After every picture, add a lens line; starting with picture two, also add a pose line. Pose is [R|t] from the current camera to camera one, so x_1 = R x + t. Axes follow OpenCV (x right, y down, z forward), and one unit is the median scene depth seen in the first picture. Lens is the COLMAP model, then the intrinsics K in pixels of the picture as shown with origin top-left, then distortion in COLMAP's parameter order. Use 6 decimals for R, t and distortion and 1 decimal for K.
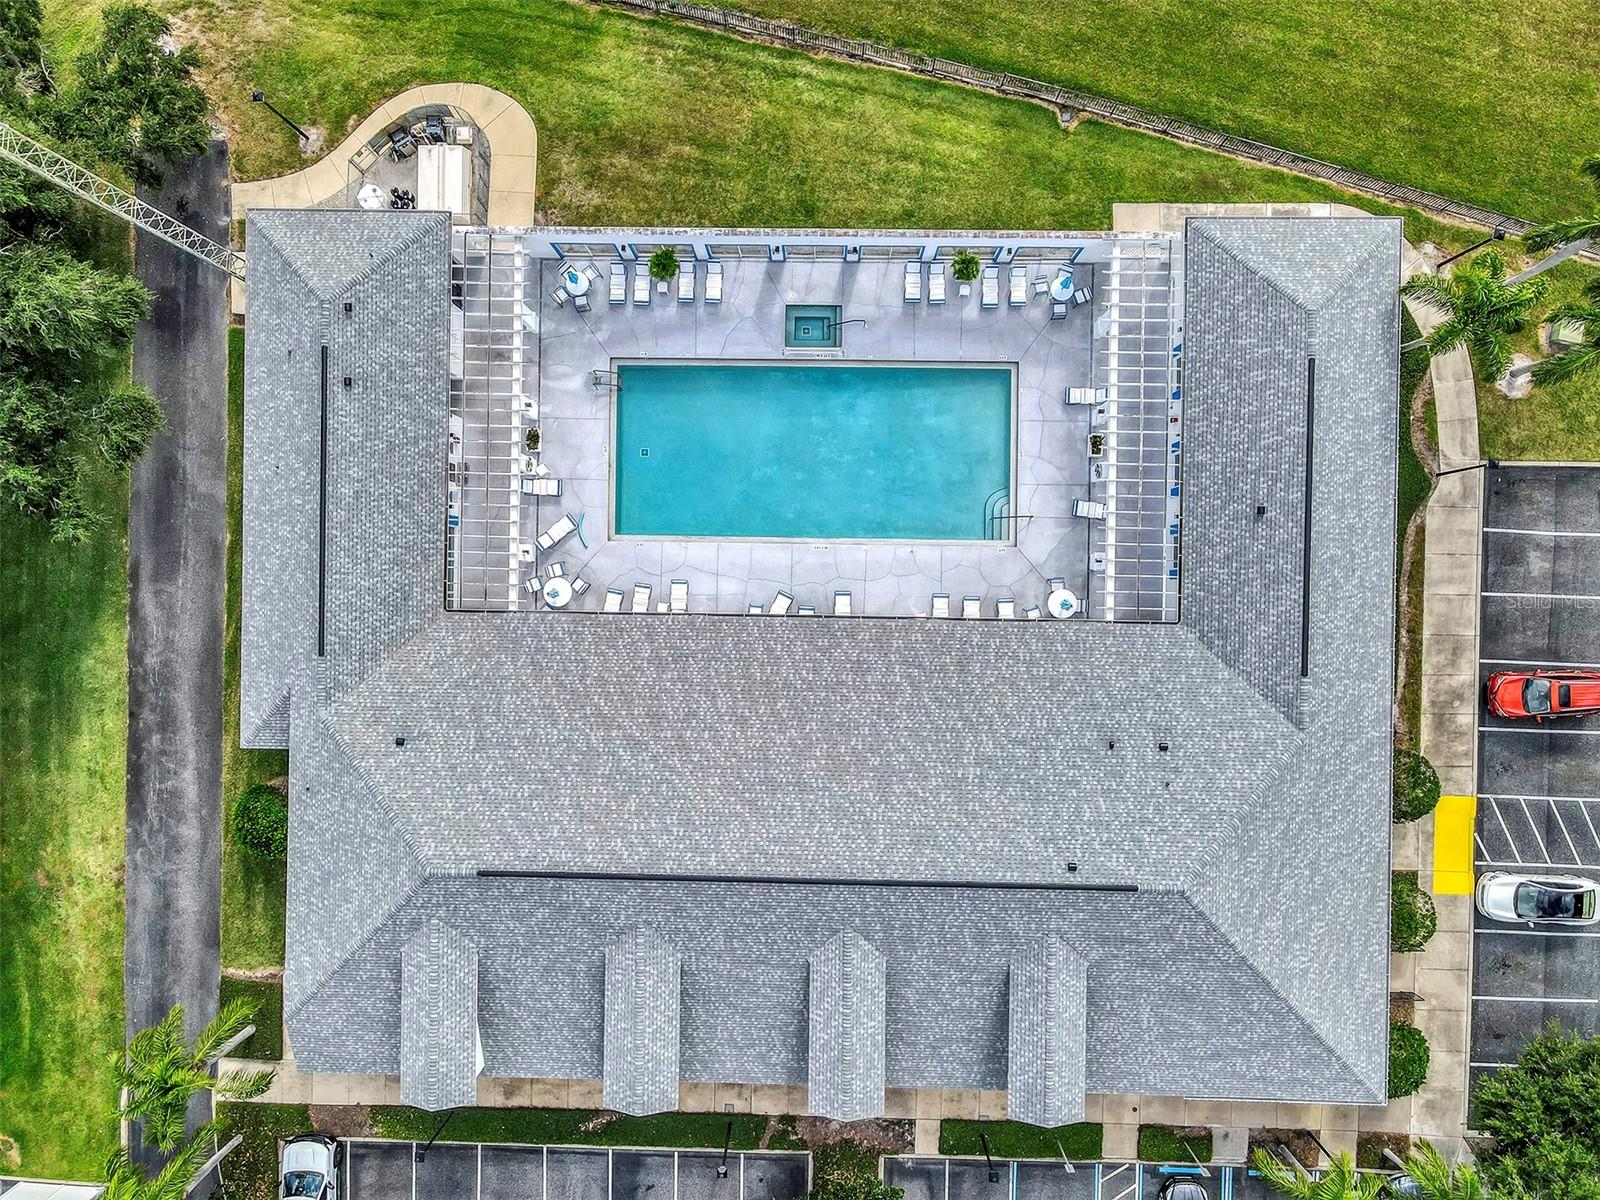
lens RADIAL K [[1176.7, 0, 789.6], [0, 1176.7, 591.3], [0, 0, 1]] dist [-0.002351, 0.024771]
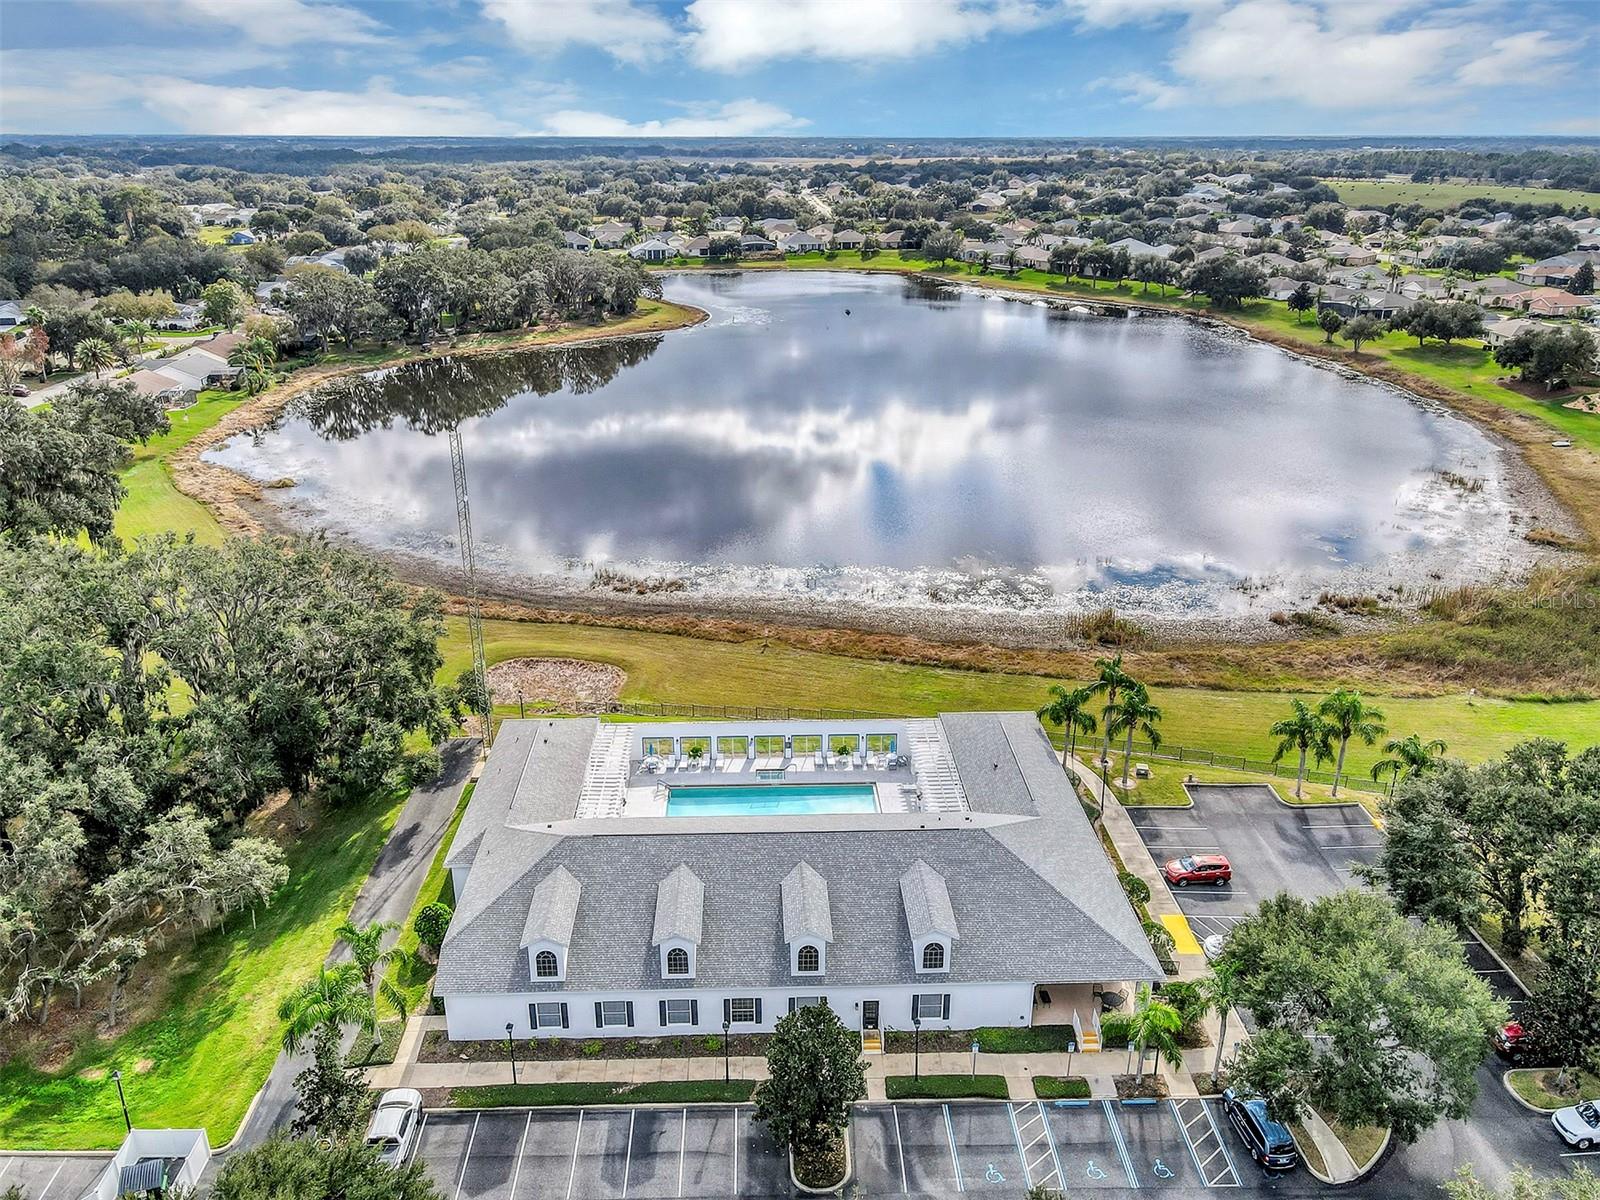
lens RADIAL K [[1176.7, 0, 789.6], [0, 1176.7, 591.3], [0, 0, 1]] dist [-0.002351, 0.024771]
pose [[0.998522, 0.007185, 0.053871, -0.056577], [0.047710, 0.358810, -0.932191, 1.508668], [-0.026027, 0.933383, 0.357936, 0.007196]]
